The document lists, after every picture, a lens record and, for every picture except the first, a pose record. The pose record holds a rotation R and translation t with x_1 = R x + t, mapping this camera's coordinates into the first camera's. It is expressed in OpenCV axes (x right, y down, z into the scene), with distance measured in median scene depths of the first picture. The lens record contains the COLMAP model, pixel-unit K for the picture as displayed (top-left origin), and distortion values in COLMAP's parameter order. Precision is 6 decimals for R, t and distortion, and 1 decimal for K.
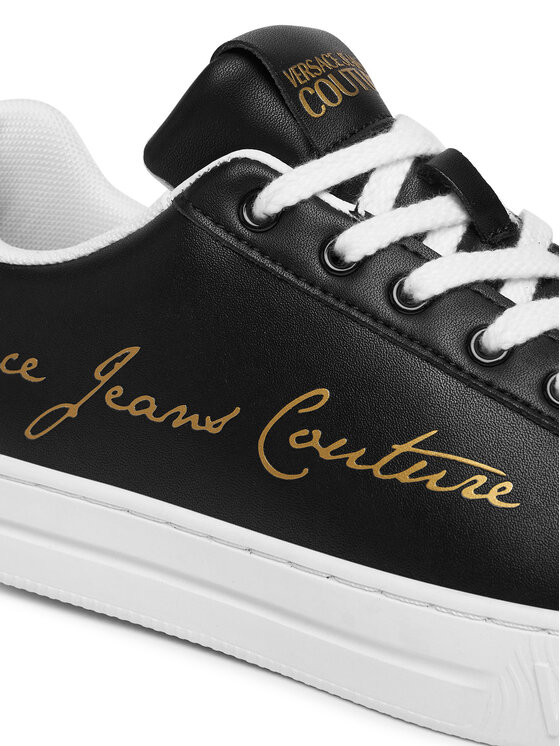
lens RADIAL K [[1889.7, 0, 280.0], [0, 1889.7, 373.0], [0, 0, 1]] dist [0.023722, 0.387054]
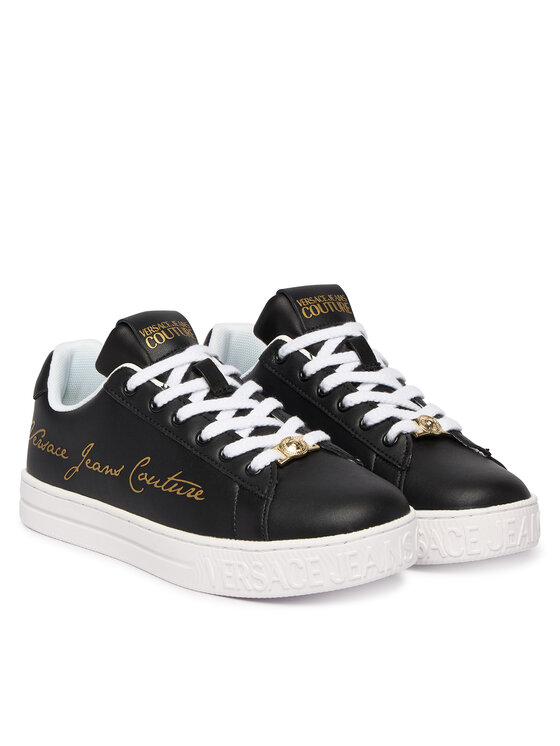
lens RADIAL K [[1785.8, 0, 280.0], [0, 1785.8, 373.0], [0, 0, 1]] dist [-0.060394, 0.011181]
pose [[0.949886, -0.051422, -0.308340, 0.920086], [0.036394, 0.997861, -0.054297, 0.032059], [0.310472, 0.040354, 0.949726, -1.209852]]
